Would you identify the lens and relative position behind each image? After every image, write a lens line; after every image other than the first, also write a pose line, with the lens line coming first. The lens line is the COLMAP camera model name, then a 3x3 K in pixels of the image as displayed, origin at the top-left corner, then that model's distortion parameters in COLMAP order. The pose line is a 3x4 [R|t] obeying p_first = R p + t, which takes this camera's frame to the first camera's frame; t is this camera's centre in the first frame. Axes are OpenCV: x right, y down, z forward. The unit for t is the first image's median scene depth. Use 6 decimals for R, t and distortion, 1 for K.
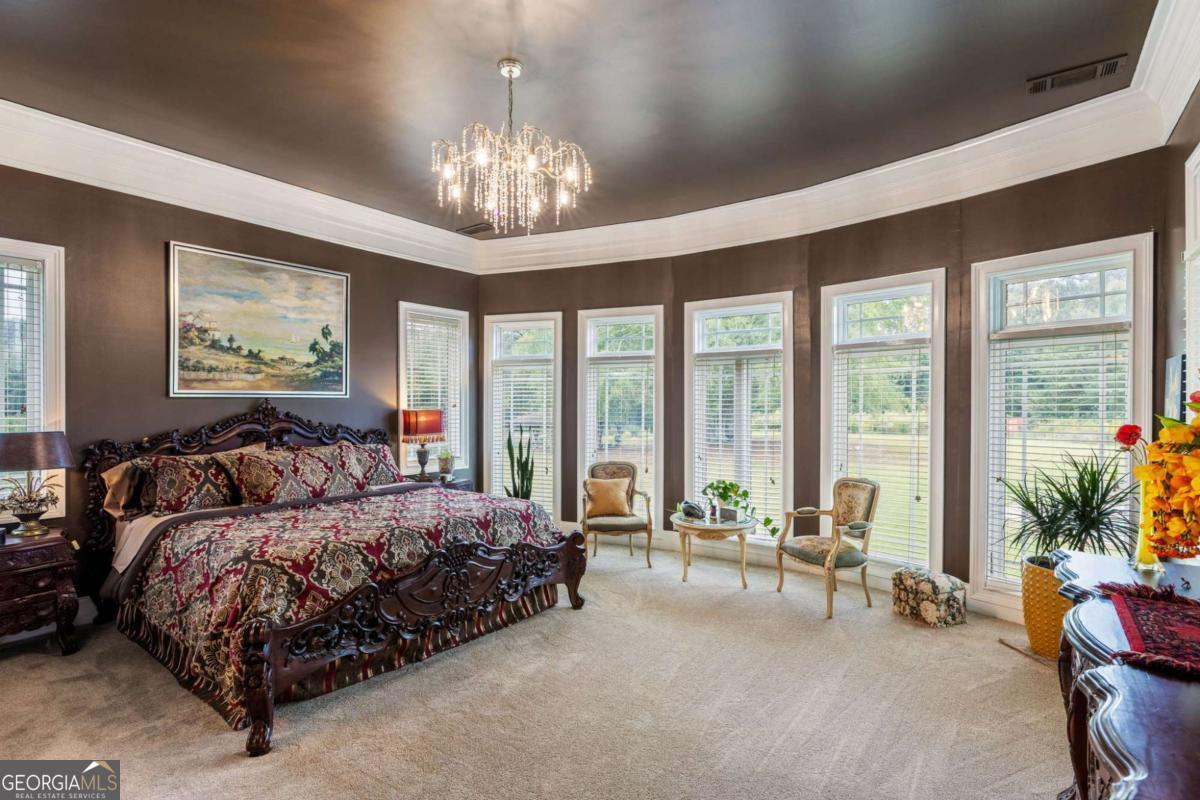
lens RADIAL K [[638.9, 0, 596.6], [0, 638.9, 398.7], [0, 0, 1]] dist [0.001459, -0.000027]
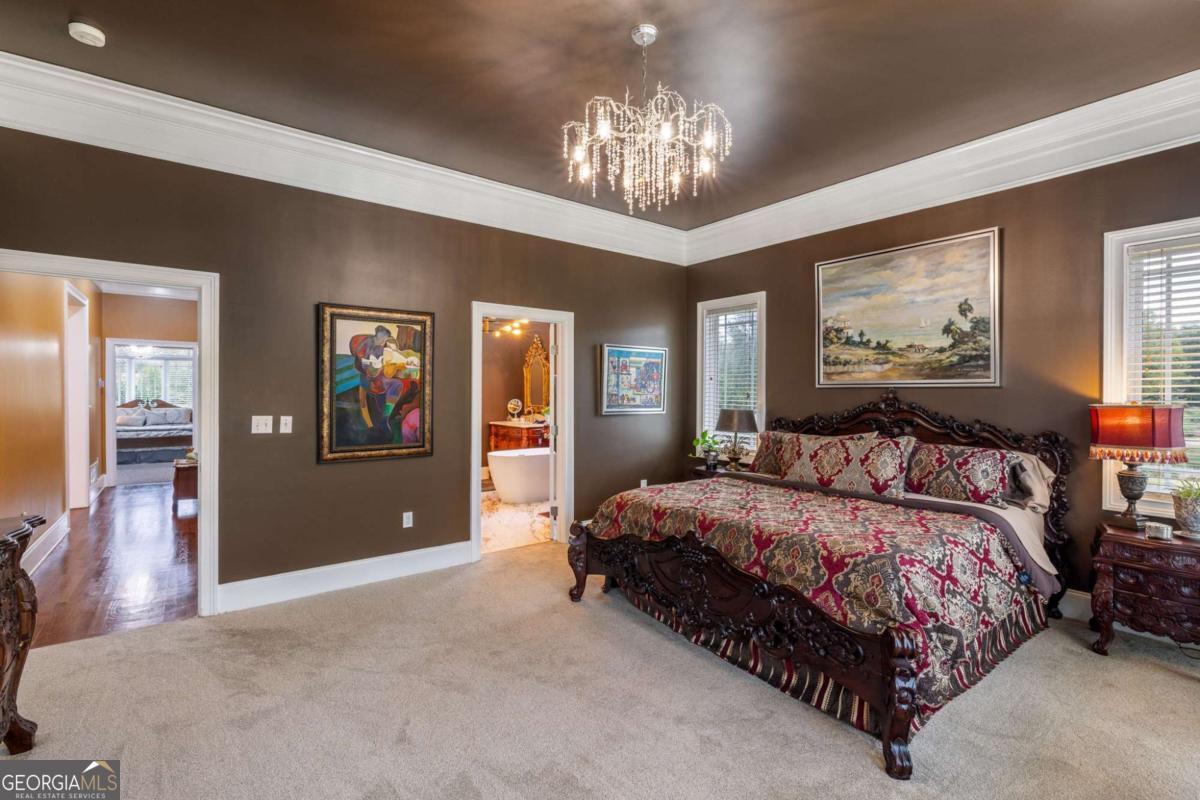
lens RADIAL K [[557.8, 0, 598.2], [0, 557.8, 399.0], [0, 0, 1]] dist [0.001783, 0.000325]
pose [[-0.322848, 0.017171, -0.946295, 0.462183], [0.005296, 0.999853, 0.016336, 0.000055], [0.946436, 0.000263, -0.322892, 0.849905]]
